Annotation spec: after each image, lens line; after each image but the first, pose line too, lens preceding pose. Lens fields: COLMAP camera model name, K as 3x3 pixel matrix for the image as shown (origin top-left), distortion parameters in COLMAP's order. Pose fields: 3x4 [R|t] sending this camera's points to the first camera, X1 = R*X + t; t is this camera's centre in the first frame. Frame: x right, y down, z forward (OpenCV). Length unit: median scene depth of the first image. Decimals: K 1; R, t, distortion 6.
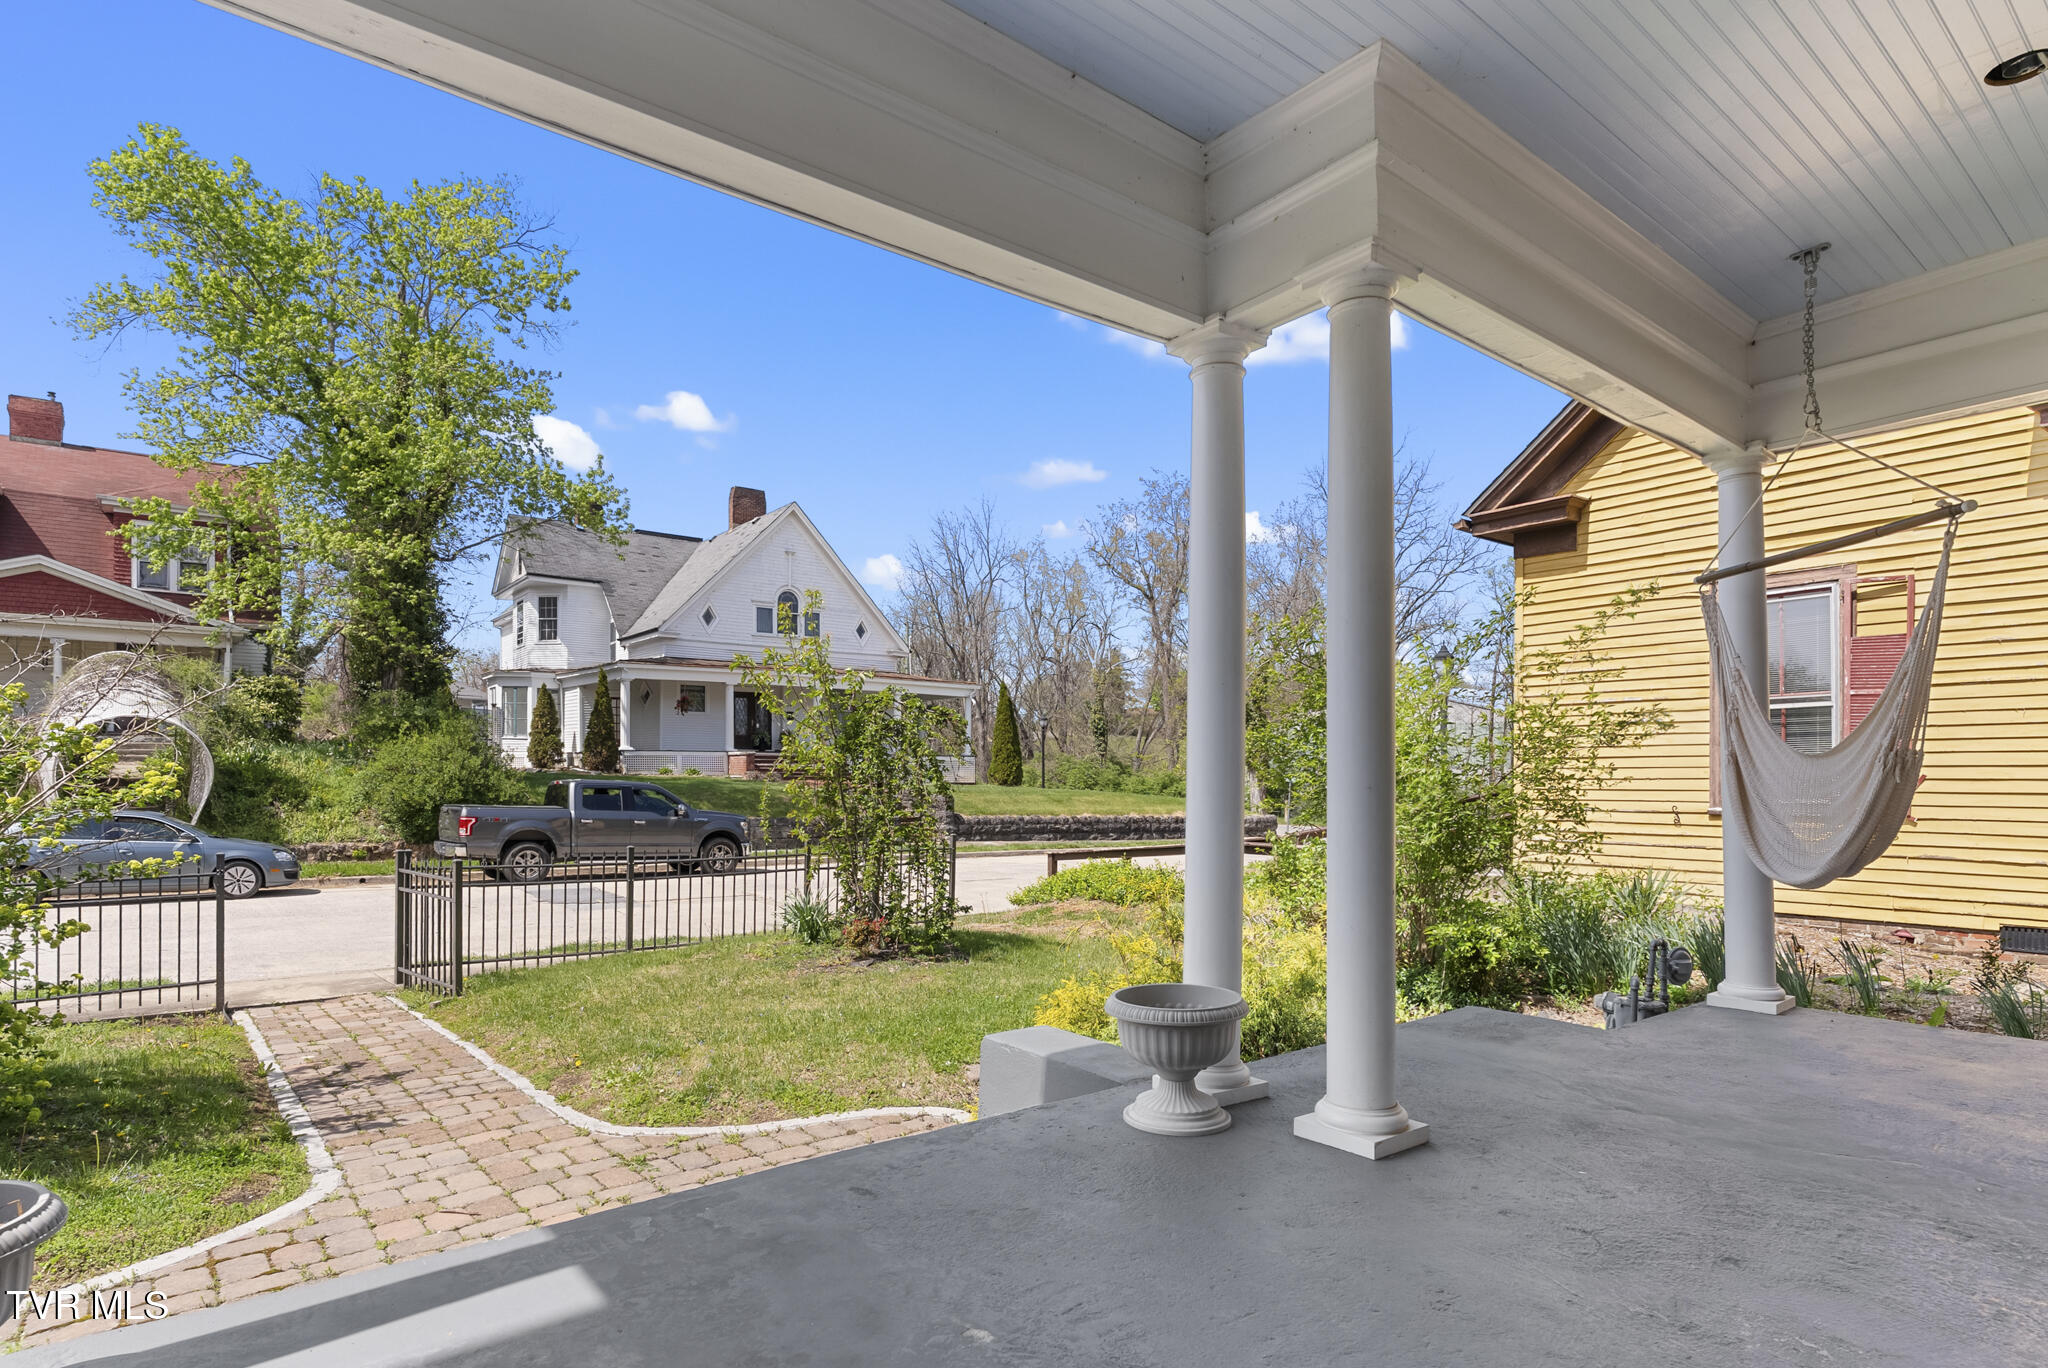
lens RADIAL K [[1086.9, 0, 1024.3], [0, 1086.9, 775.0], [0, 0, 1]] dist [-0.000007, -0.000285]
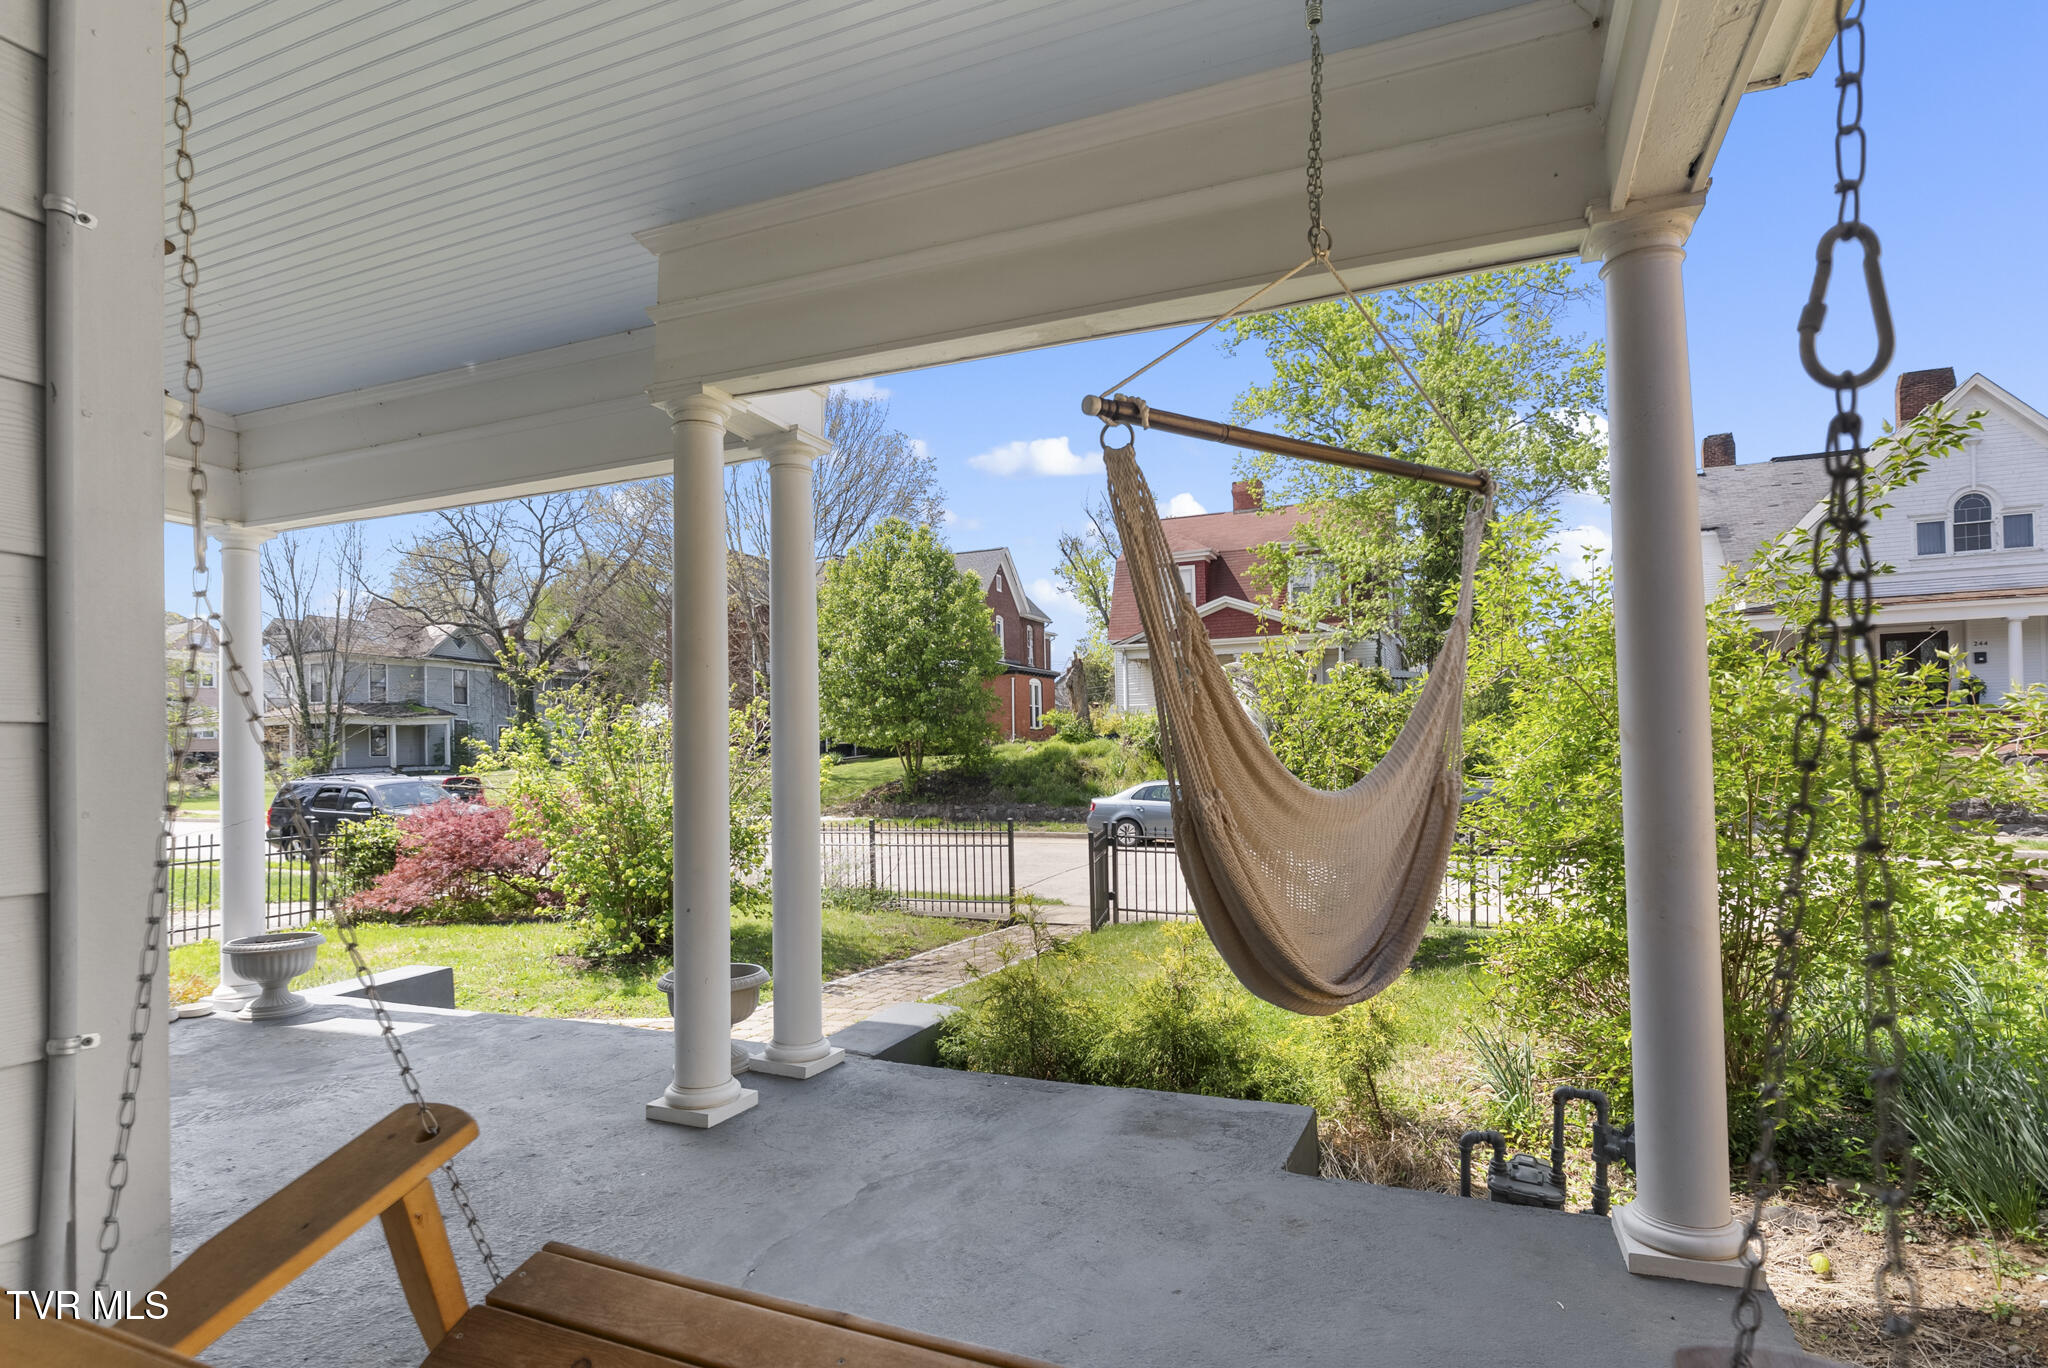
lens RADIAL K [[1091.5, 0, 1023.9], [0, 1091.5, 716.2], [0, 0, 1]] dist [-0.001072, -0.000242]
pose [[0.468825, -0.037282, -0.882504, 0.578329], [0.020699, 0.999298, -0.031220, -0.020337], [0.883049, -0.003630, 0.469267, 0.280436]]
